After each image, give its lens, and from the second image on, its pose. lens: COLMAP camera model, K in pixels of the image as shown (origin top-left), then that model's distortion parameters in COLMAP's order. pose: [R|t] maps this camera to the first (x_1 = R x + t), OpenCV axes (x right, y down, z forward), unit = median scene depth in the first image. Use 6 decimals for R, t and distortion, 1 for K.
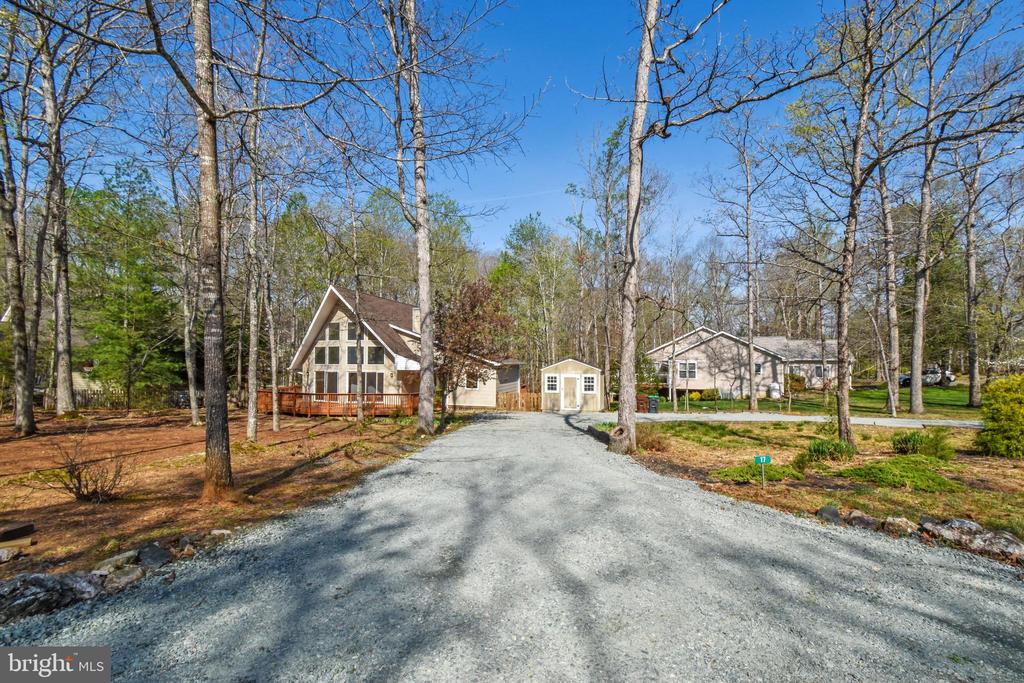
lens RADIAL K [[428.6, 0, 512.0], [0, 428.6, 341.5], [0, 0, 1]] dist [0.000668, 0.000023]
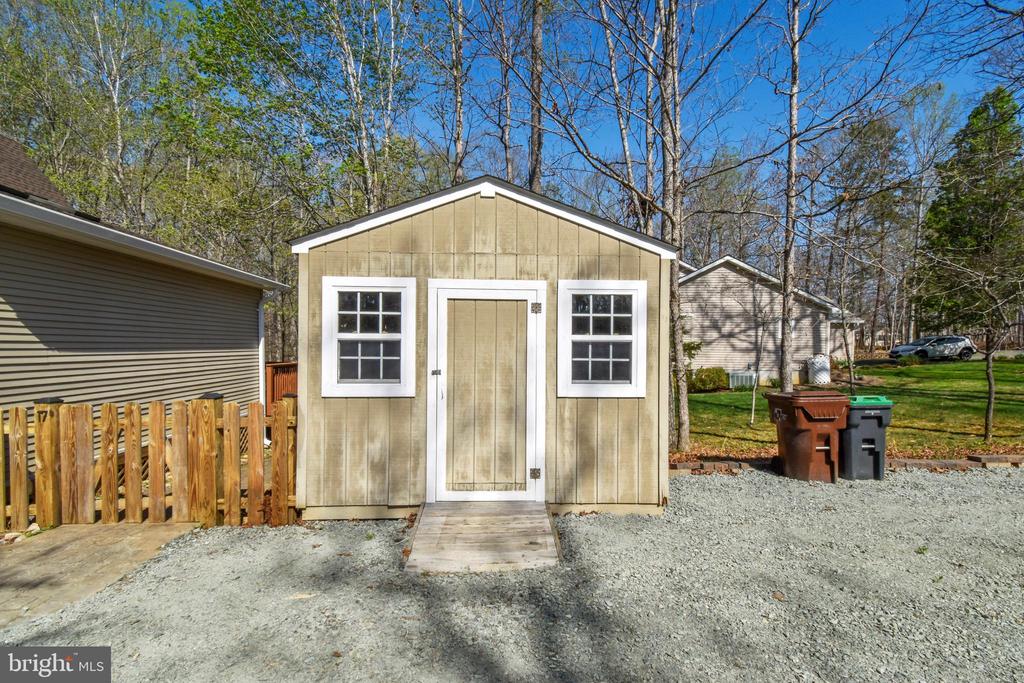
lens RADIAL K [[520.5, 0, 521.3], [0, 520.5, 344.1], [0, 0, 1]] dist [-0.000663, -0.000158]
pose [[0.947745, 0.003272, 0.319012, 0.082471], [-0.020214, 0.998554, 0.049811, 0.086670], [-0.318388, -0.053657, 0.946441, 0.777572]]
